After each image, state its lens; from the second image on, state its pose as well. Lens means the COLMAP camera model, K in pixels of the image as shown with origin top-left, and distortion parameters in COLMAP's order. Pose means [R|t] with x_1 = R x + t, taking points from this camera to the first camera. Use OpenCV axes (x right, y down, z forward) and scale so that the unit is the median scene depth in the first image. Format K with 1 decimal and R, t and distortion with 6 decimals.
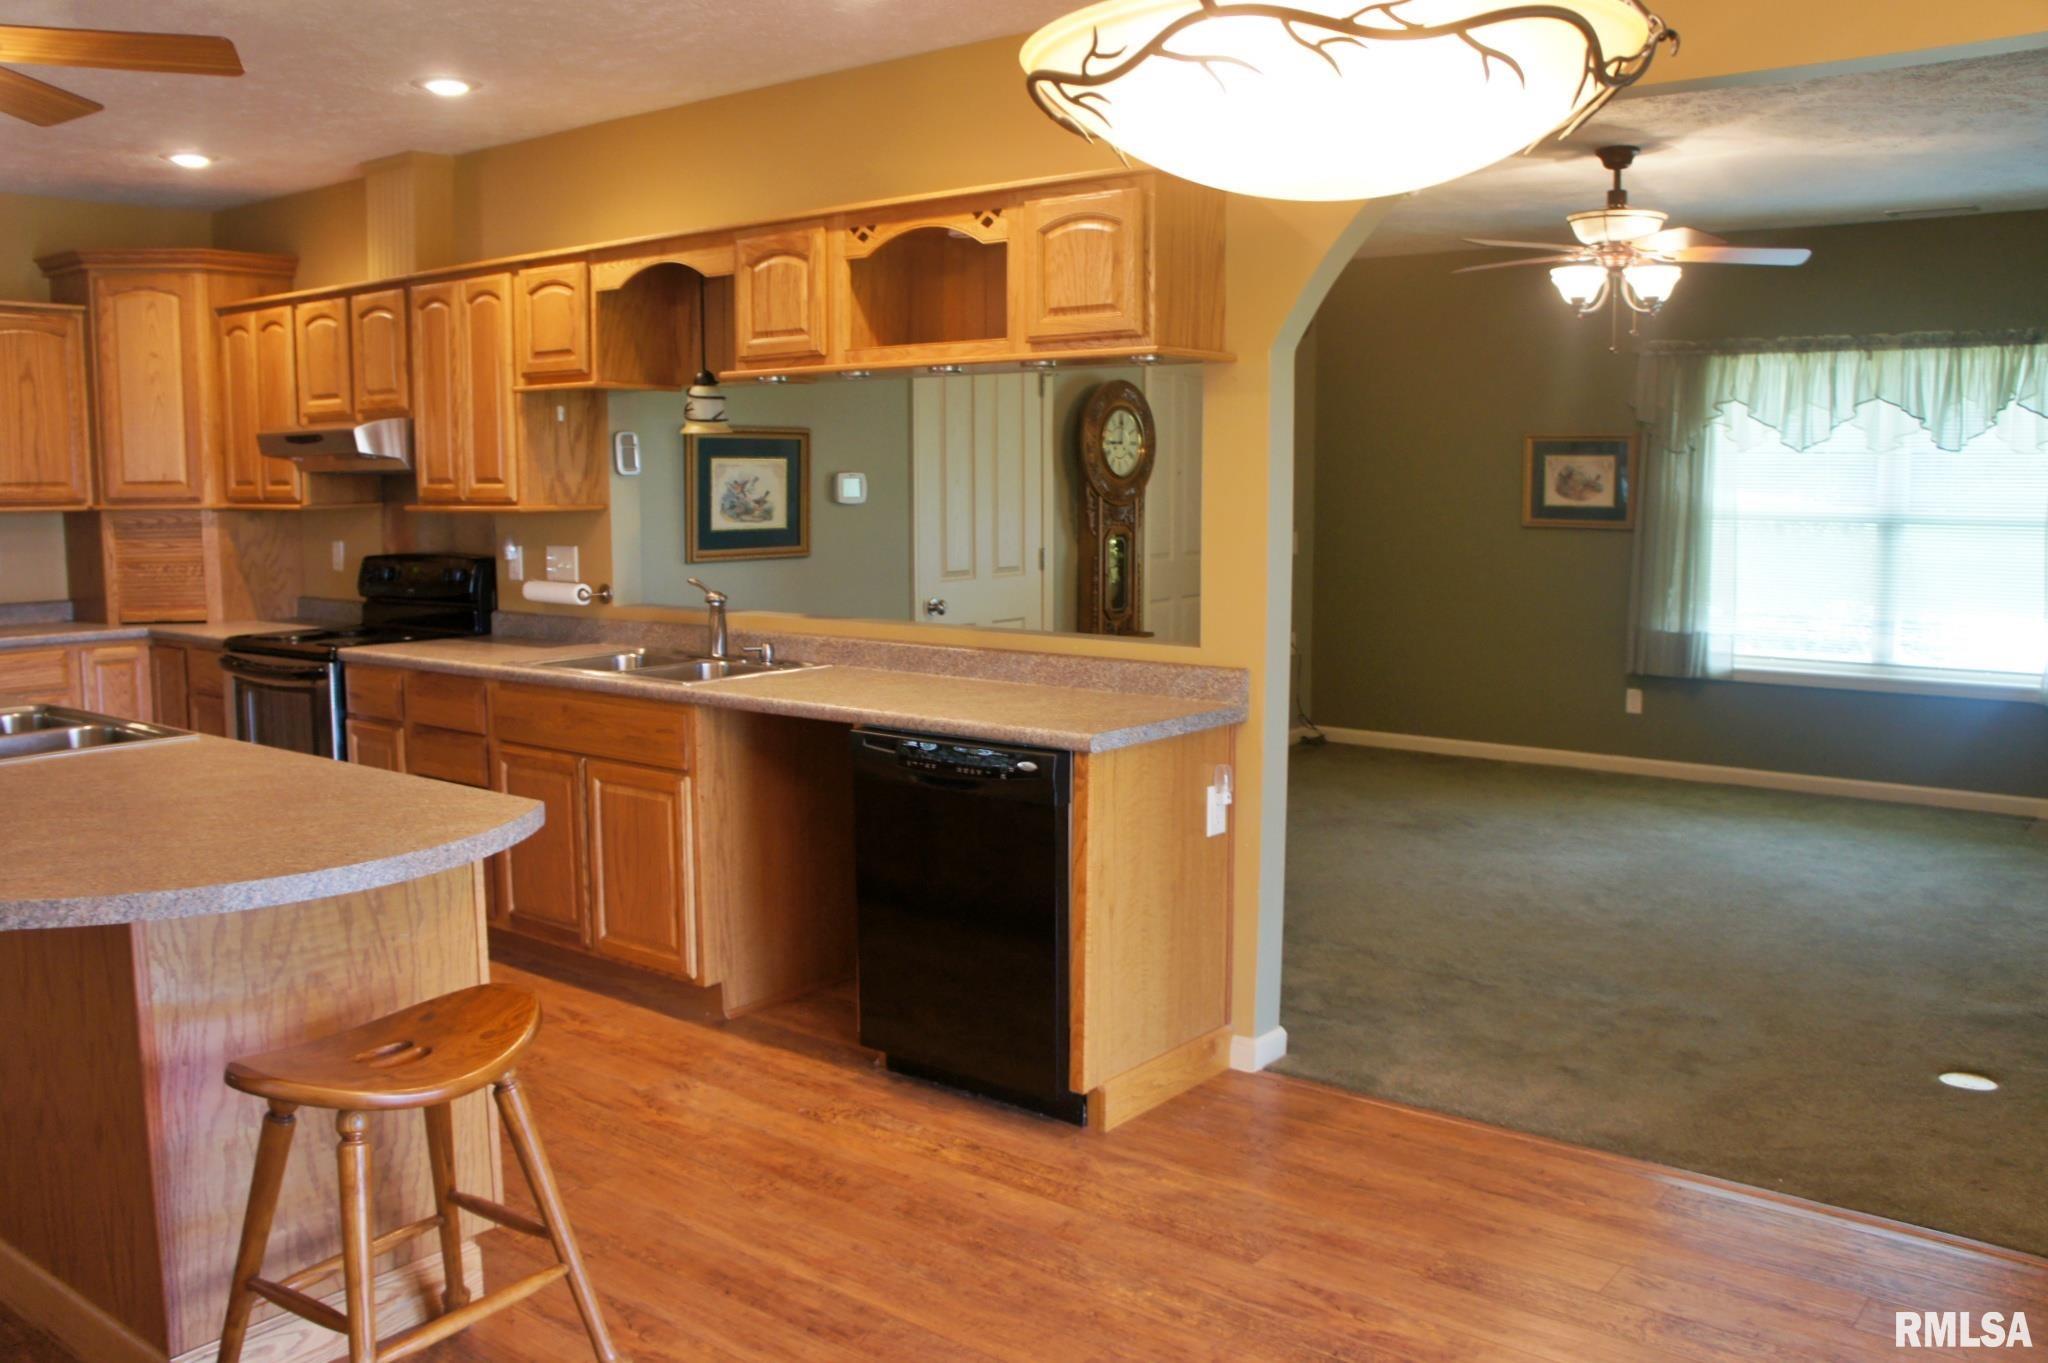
lens RADIAL K [[1676.0, 0, 947.2], [0, 1676.0, 699.3], [0, 0, 1]] dist [-0.146104, 0.080241]
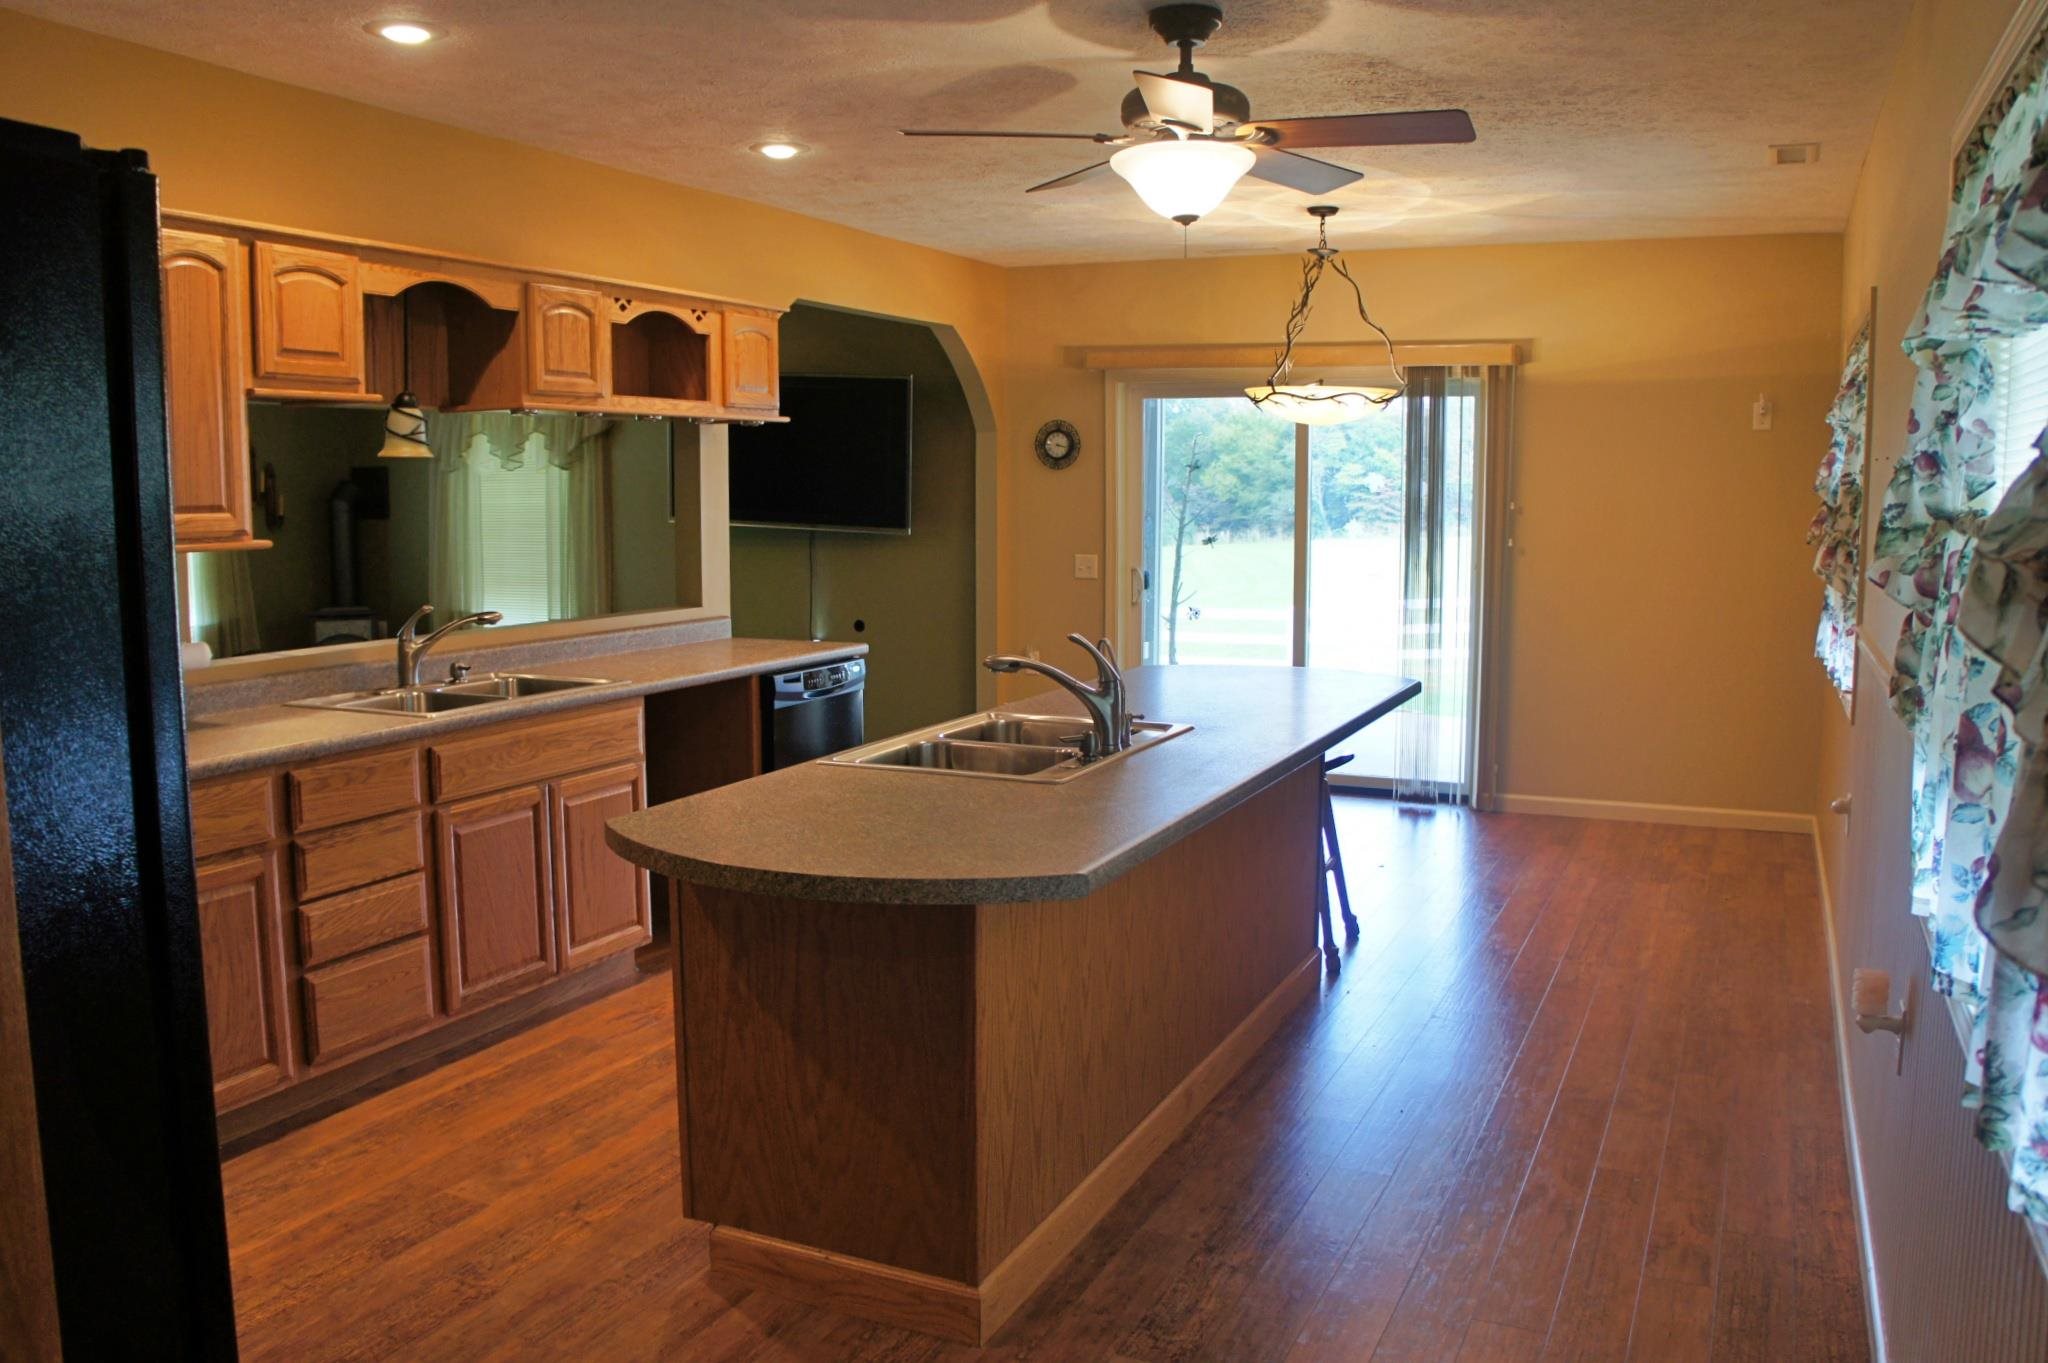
lens RADIAL K [[1676.0, 0, 1021.9], [0, 1676.0, 679.1], [0, 0, 1]] dist [-0.146104, 0.080241]
pose [[-0.259208, -0.107498, 0.959820, -1.364700], [0.134252, 0.980129, 0.146029, -0.144831], [-0.956445, 0.166710, -0.239626, 1.059195]]
